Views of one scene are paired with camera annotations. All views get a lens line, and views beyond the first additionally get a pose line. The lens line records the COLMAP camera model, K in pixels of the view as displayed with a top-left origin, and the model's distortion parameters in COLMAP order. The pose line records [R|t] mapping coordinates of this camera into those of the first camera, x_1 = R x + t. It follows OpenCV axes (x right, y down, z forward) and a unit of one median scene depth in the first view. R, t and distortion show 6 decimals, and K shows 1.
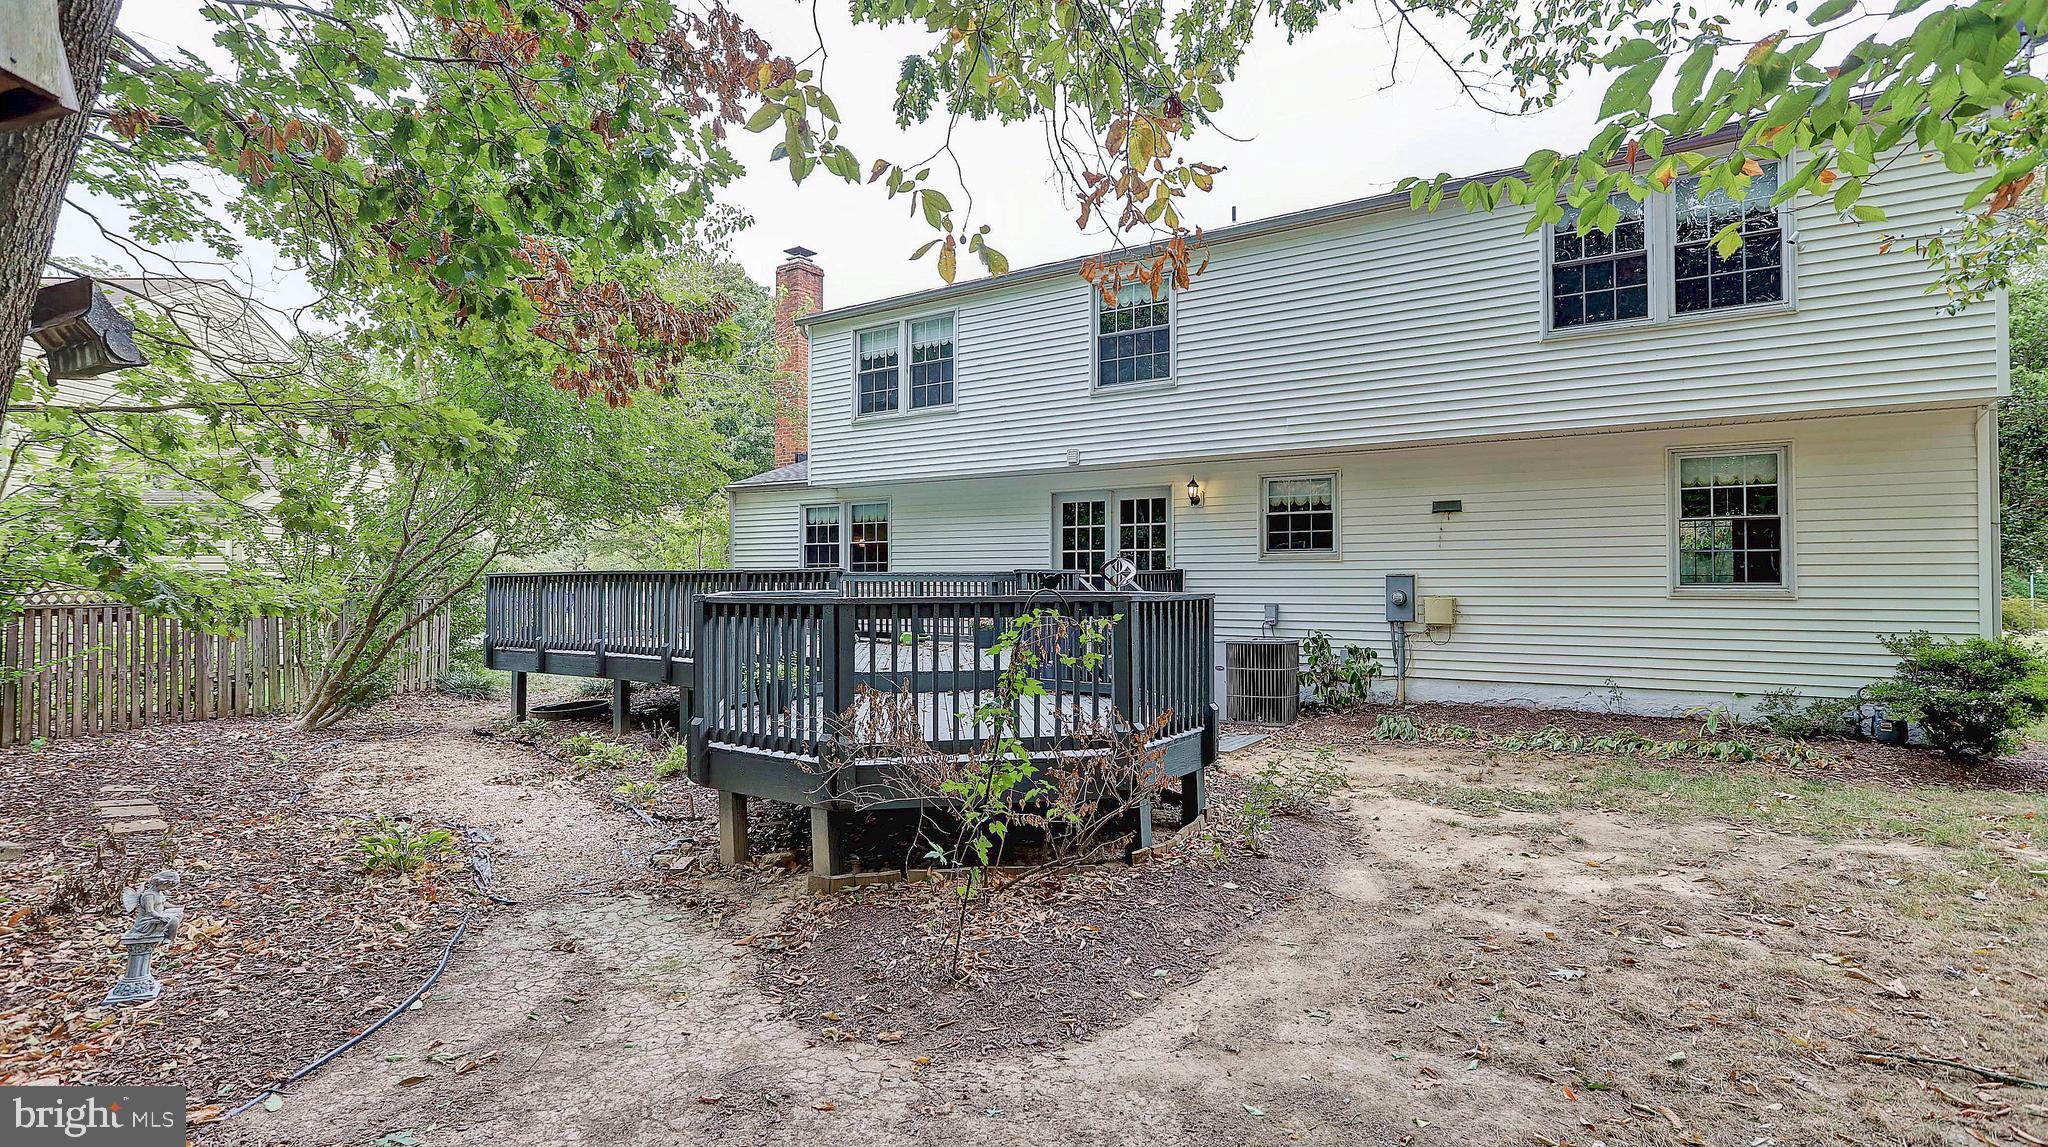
lens RADIAL K [[991.1, 0, 1027.0], [0, 991.1, 559.8], [0, 0, 1]] dist [-0.000393, 0.000538]
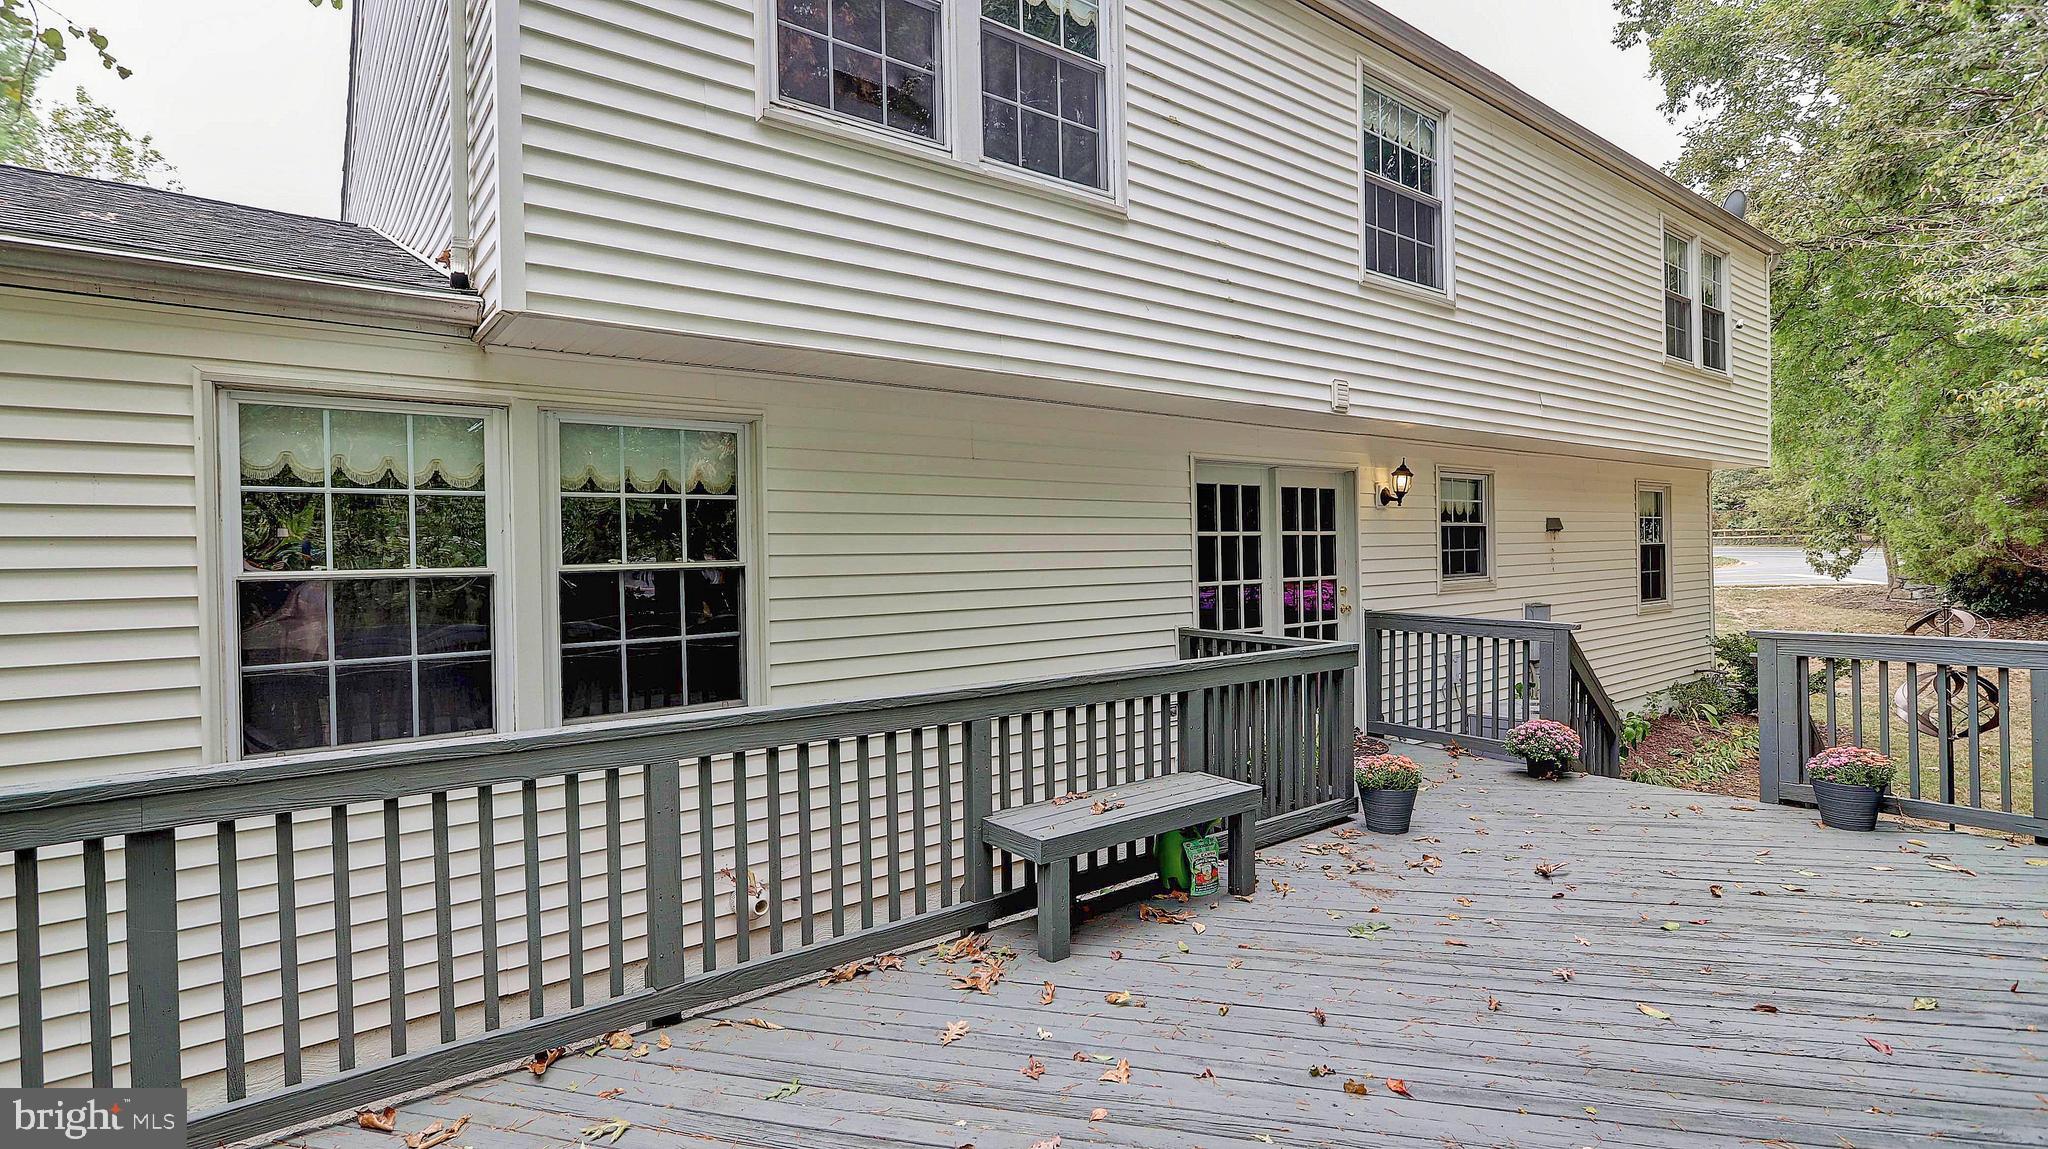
lens RADIAL K [[991.1, 0, 1027.0], [0, 991.1, 560.8], [0, 0, 1]] dist [-0.000393, 0.000538]
pose [[0.320051, -0.012533, 0.947317, -0.447156], [-0.000339, 0.999911, 0.013344, -0.026283], [-0.947400, -0.004592, 0.320018, 0.935515]]
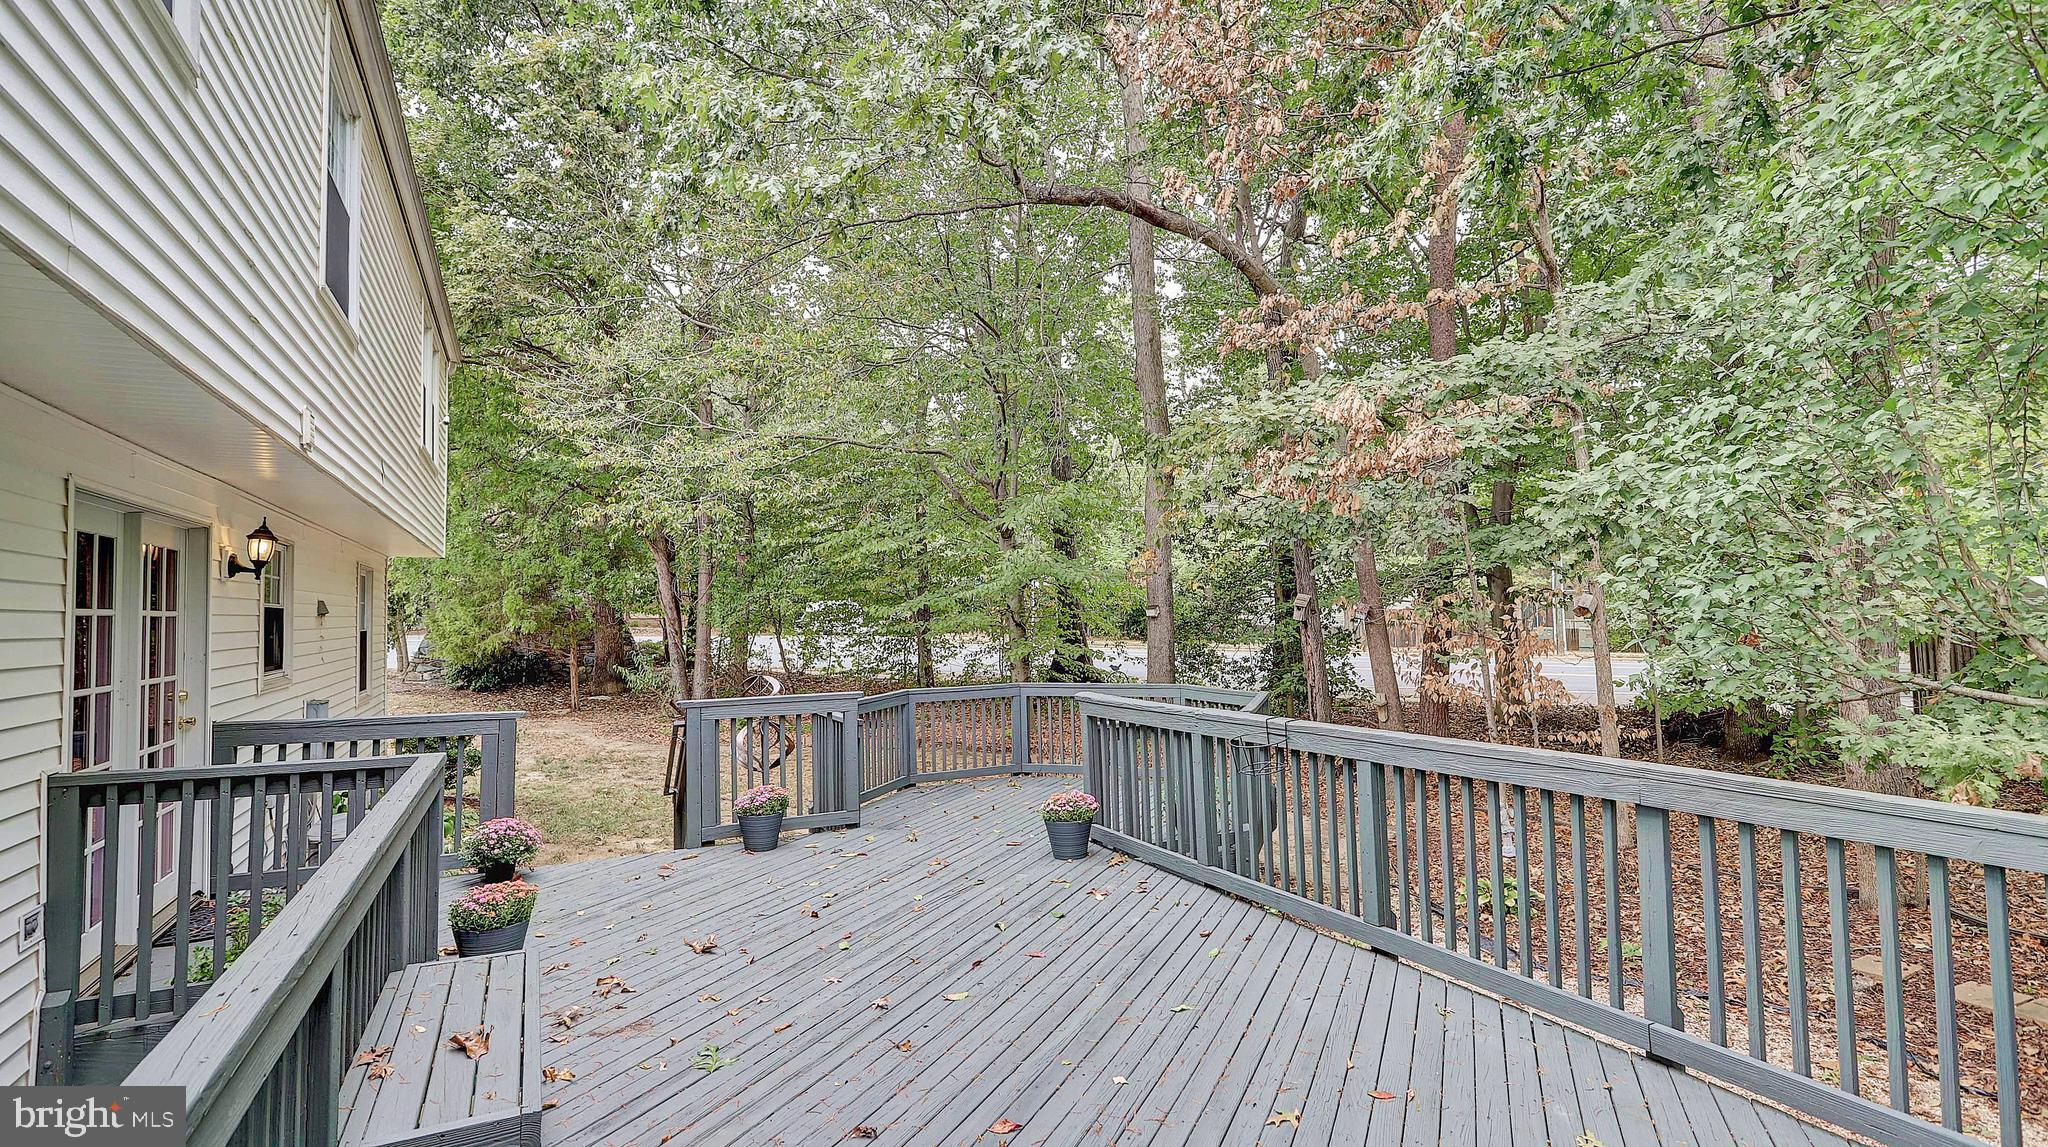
lens RADIAL K [[991.1, 0, 1027.0], [0, 991.1, 559.8], [0, 0, 1]] dist [-0.000393, 0.000538]
pose [[-0.869412, 0.043171, 0.492198, -0.345385], [0.009205, 0.997418, -0.071225, -0.024775], [-0.494002, -0.057394, -0.867564, 1.126624]]
